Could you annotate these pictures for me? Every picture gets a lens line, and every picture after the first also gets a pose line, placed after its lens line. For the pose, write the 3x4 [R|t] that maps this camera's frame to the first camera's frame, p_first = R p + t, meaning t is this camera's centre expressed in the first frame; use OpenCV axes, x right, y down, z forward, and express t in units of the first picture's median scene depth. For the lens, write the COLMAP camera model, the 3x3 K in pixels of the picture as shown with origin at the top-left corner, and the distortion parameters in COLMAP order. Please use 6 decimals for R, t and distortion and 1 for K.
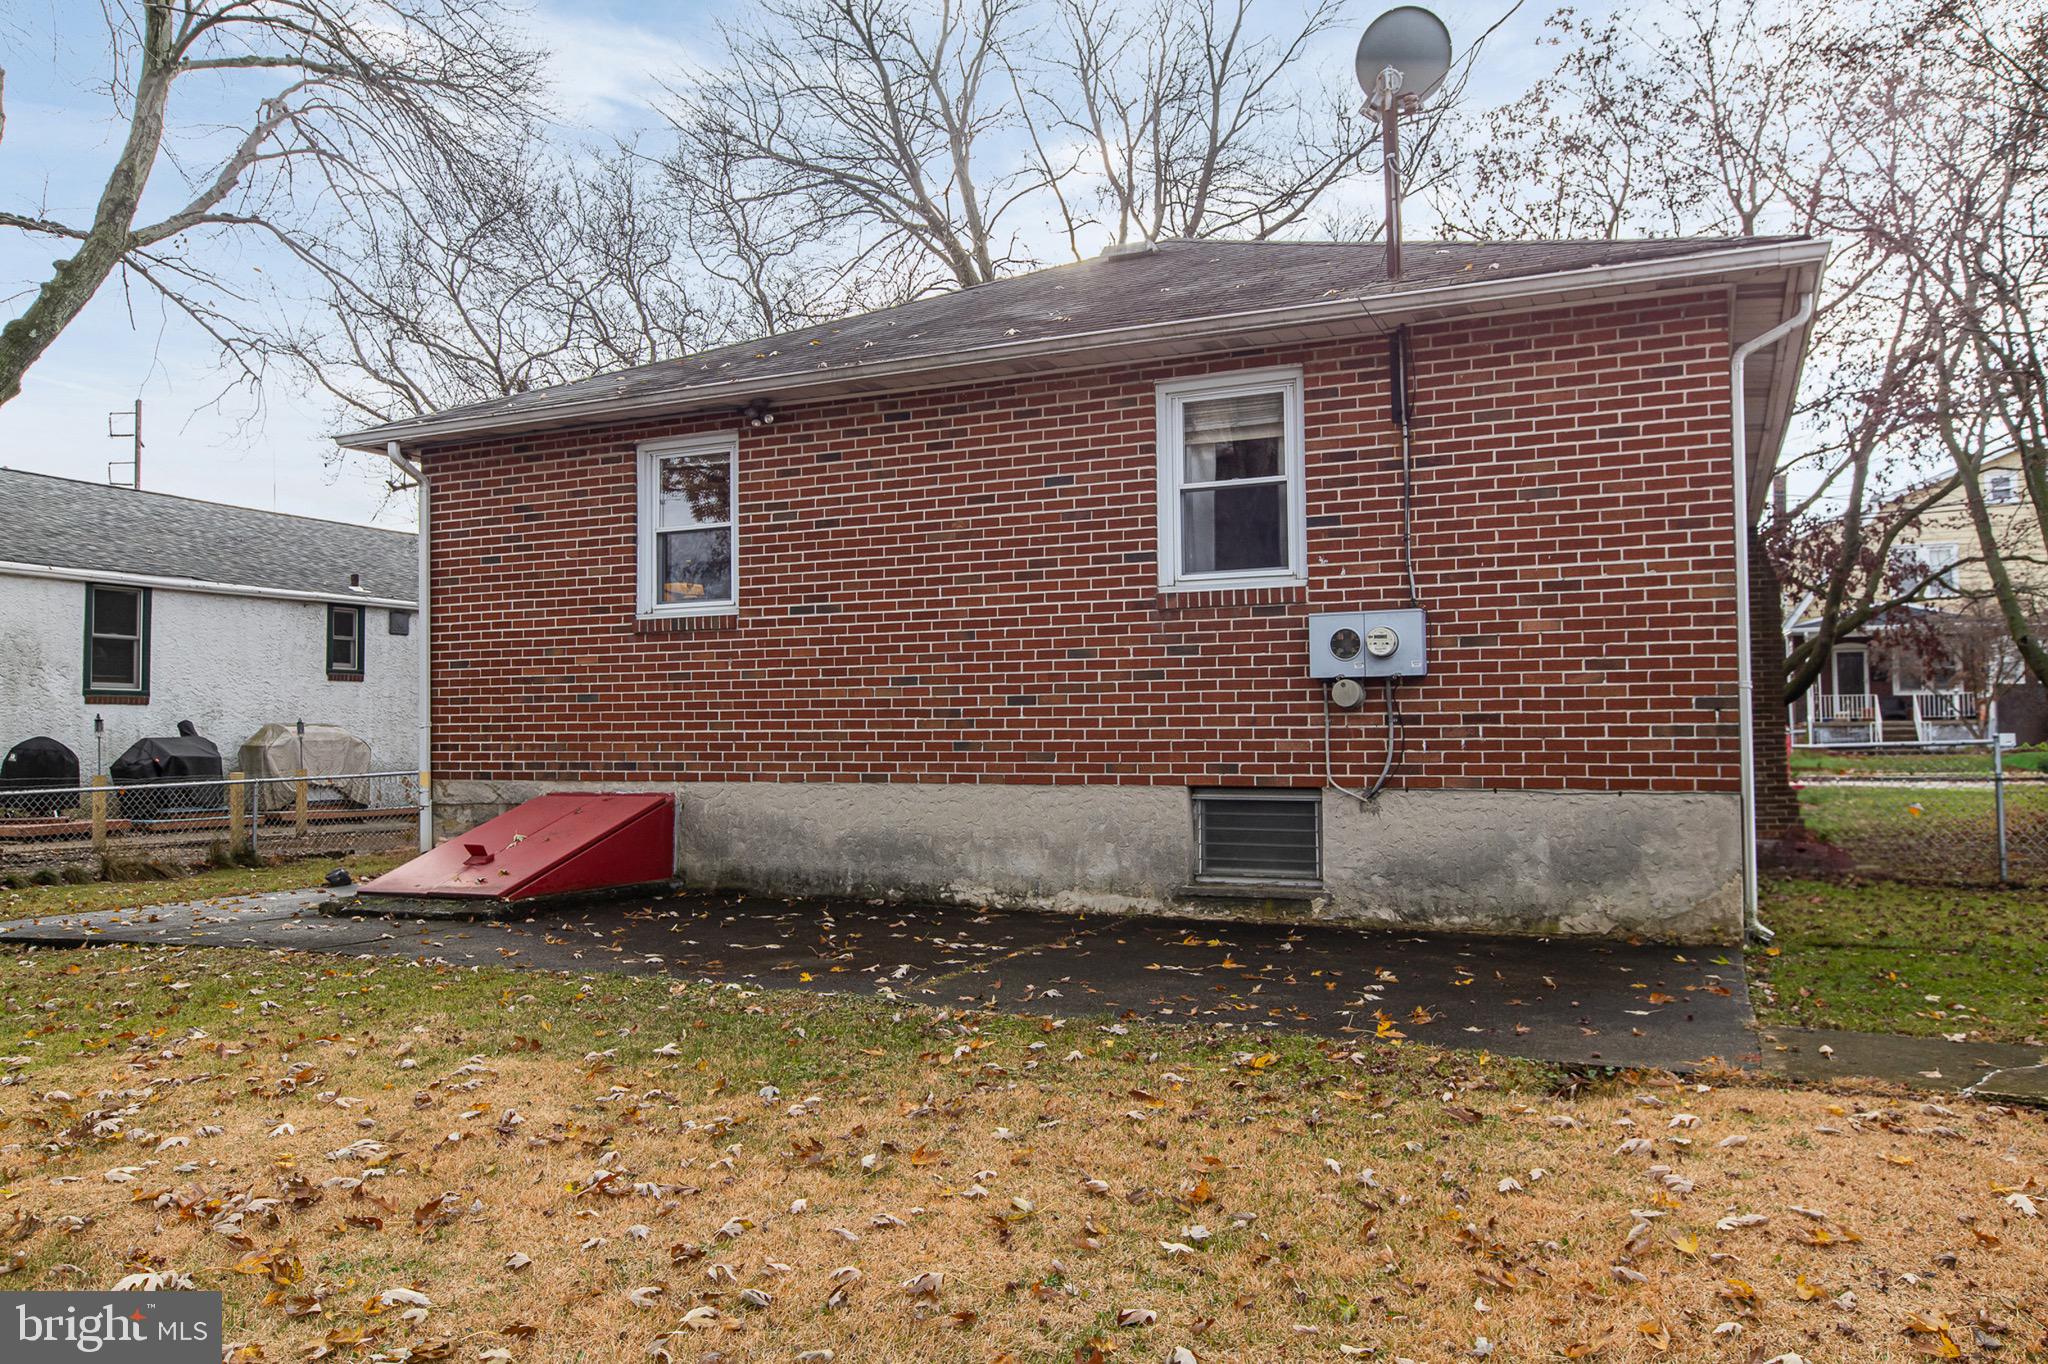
lens RADIAL K [[1445.1, 0, 1039.4], [0, 1445.1, 679.3], [0, 0, 1]] dist [0.007504, -0.001475]
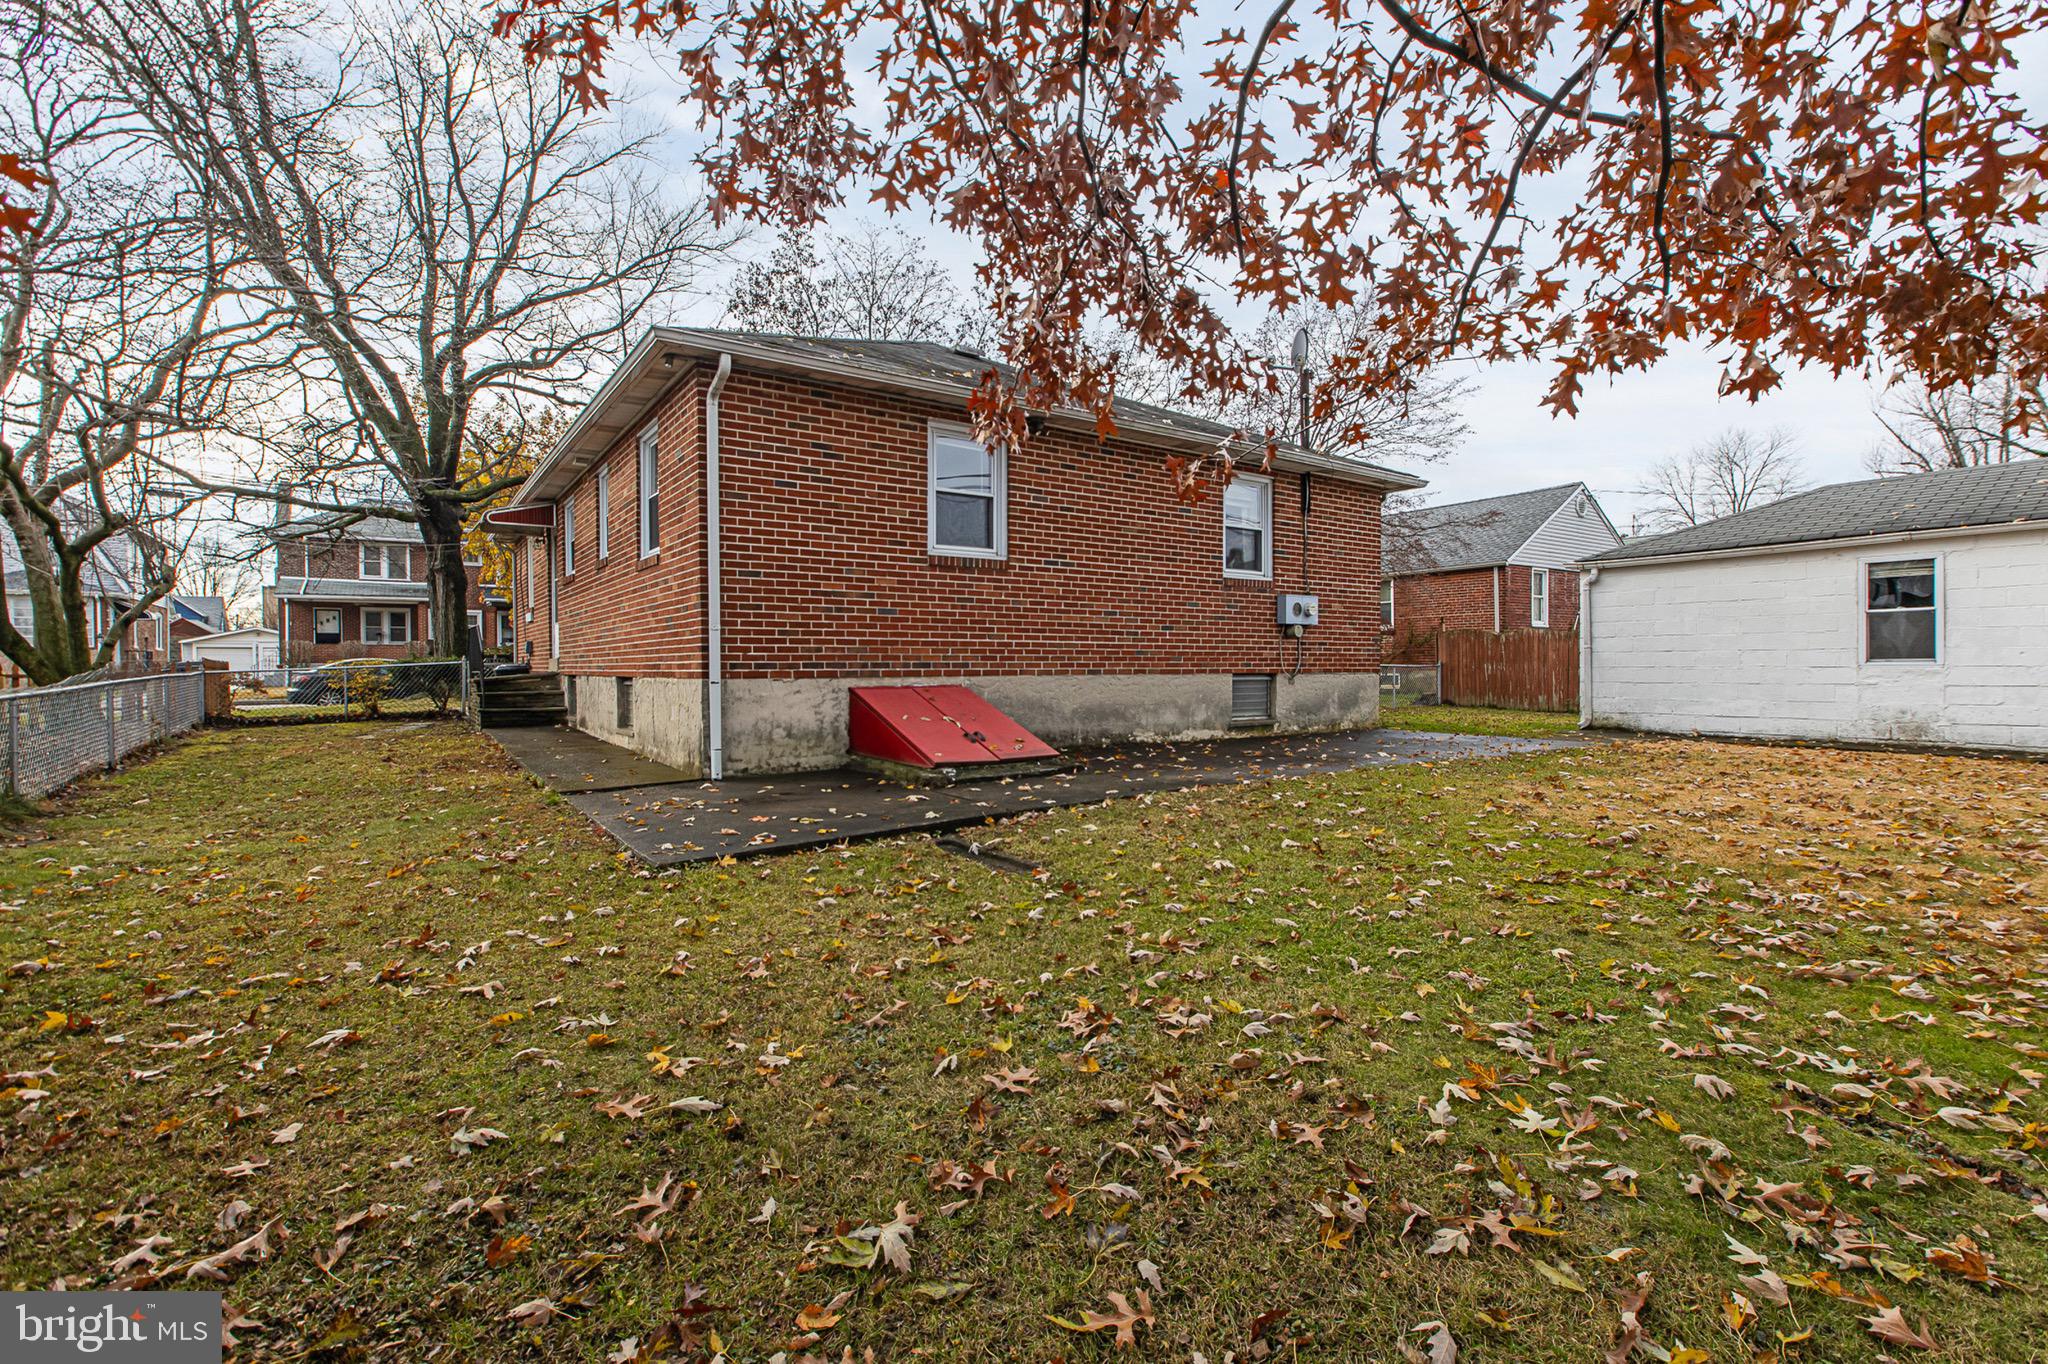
lens RADIAL K [[896.6, 0, 1027.1], [0, 896.6, 675.0], [0, 0, 1]] dist [0.001454, -0.000215]
pose [[0.512530, -0.004510, 0.858658, -1.074104], [-0.035705, 0.999009, 0.026559, 0.050145], [-0.857927, -0.044270, 0.511861, 0.573820]]
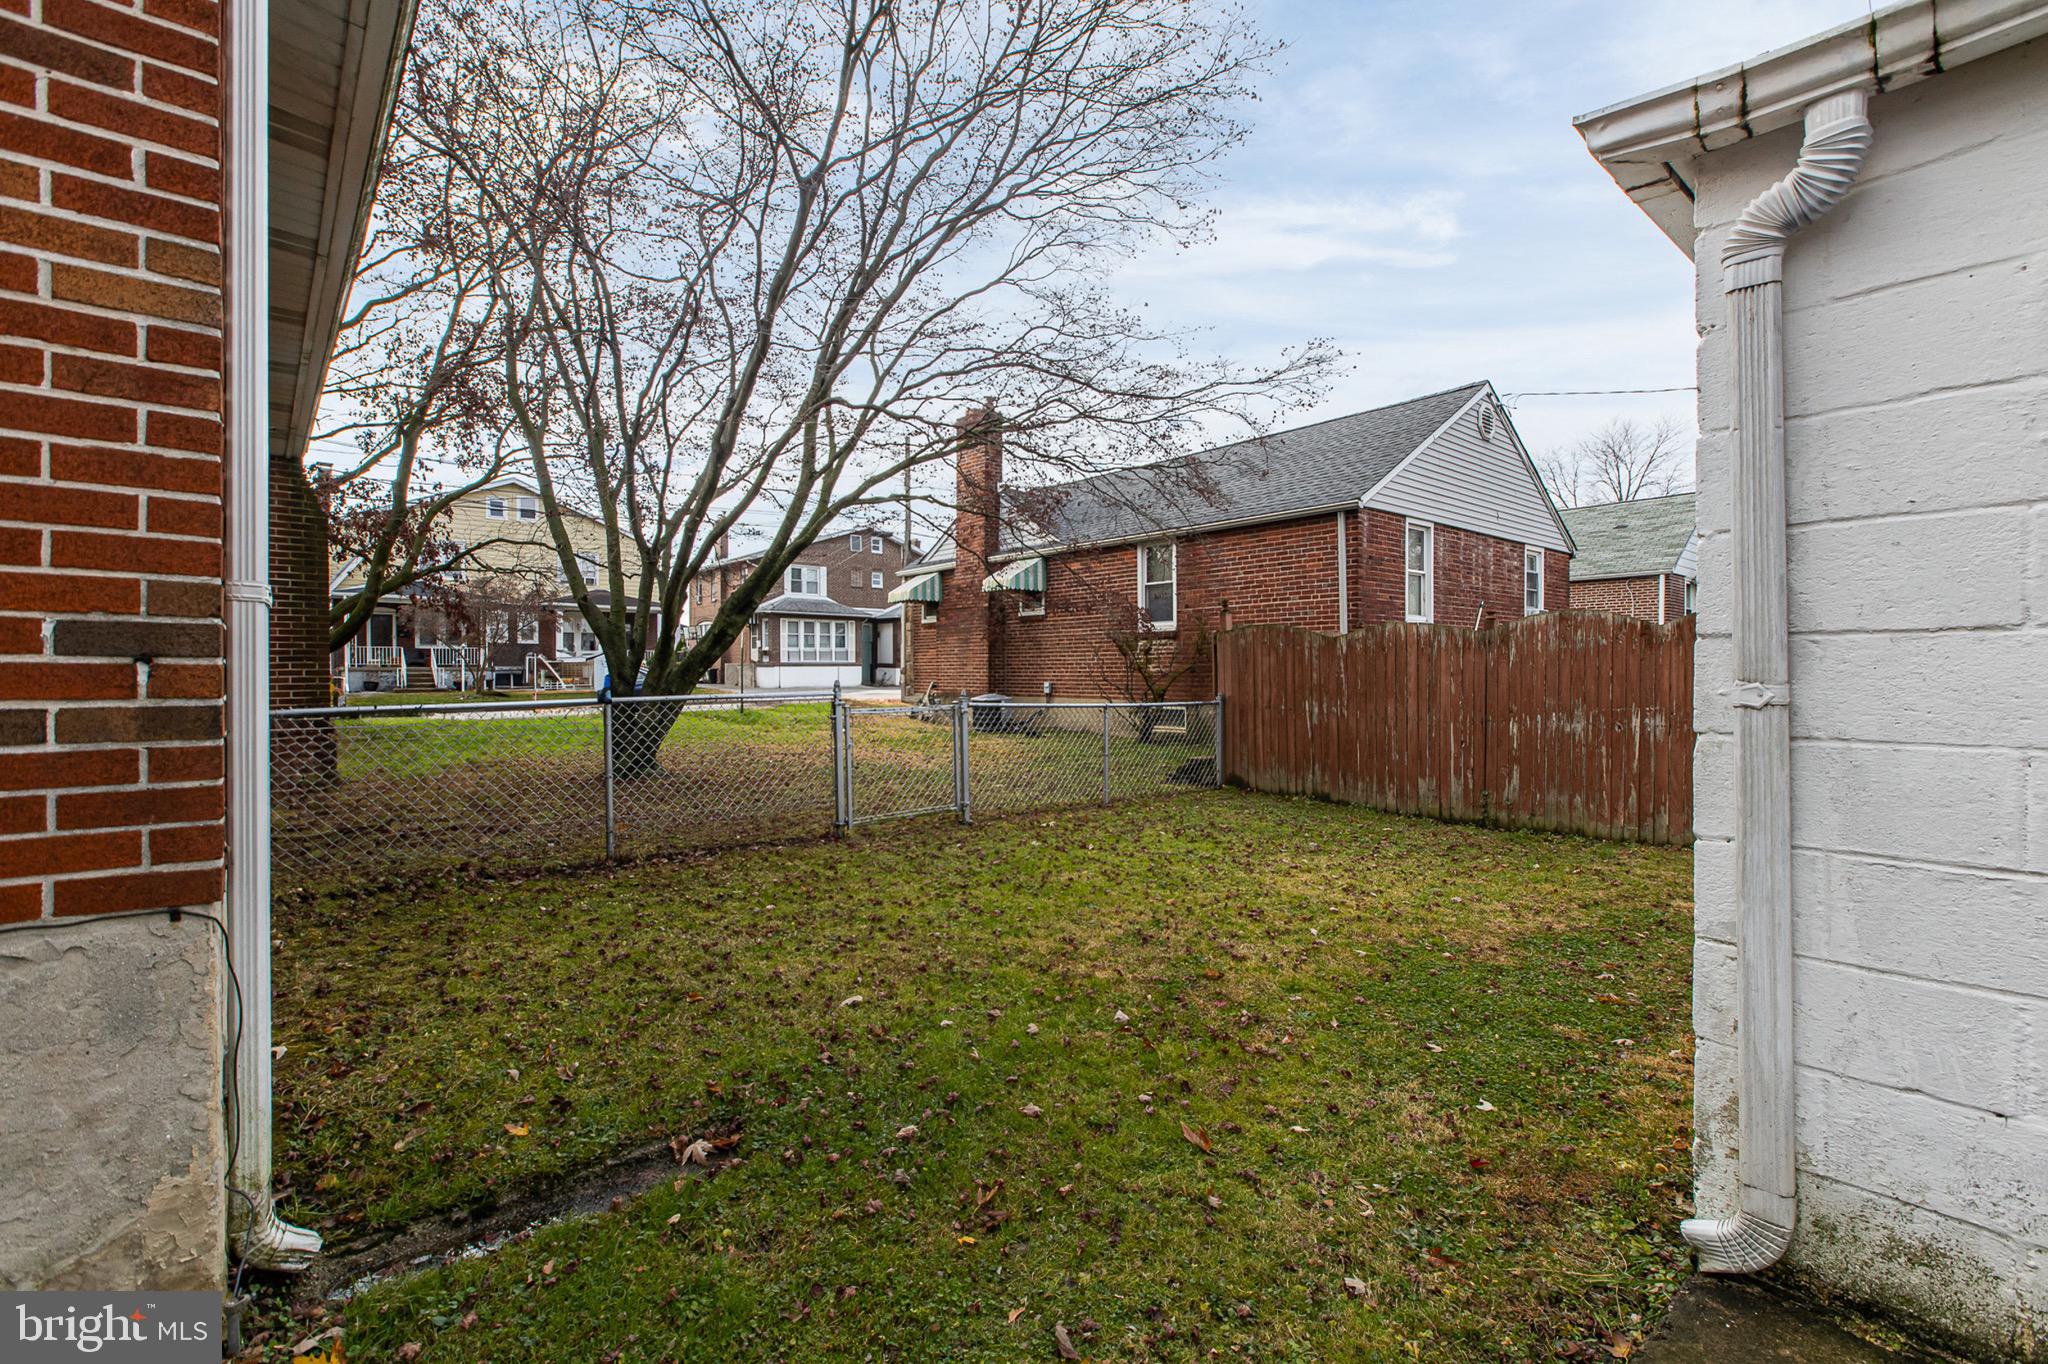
lens RADIAL K [[896.6, 0, 1025.5], [0, 896.6, 673.3], [0, 0, 1]] dist [0.001454, -0.000215]
pose [[0.417723, 0.005573, 0.908557, 0.302499], [-0.039031, 0.999168, 0.011817, 0.011357], [-0.907736, -0.040398, 0.417593, 0.604925]]
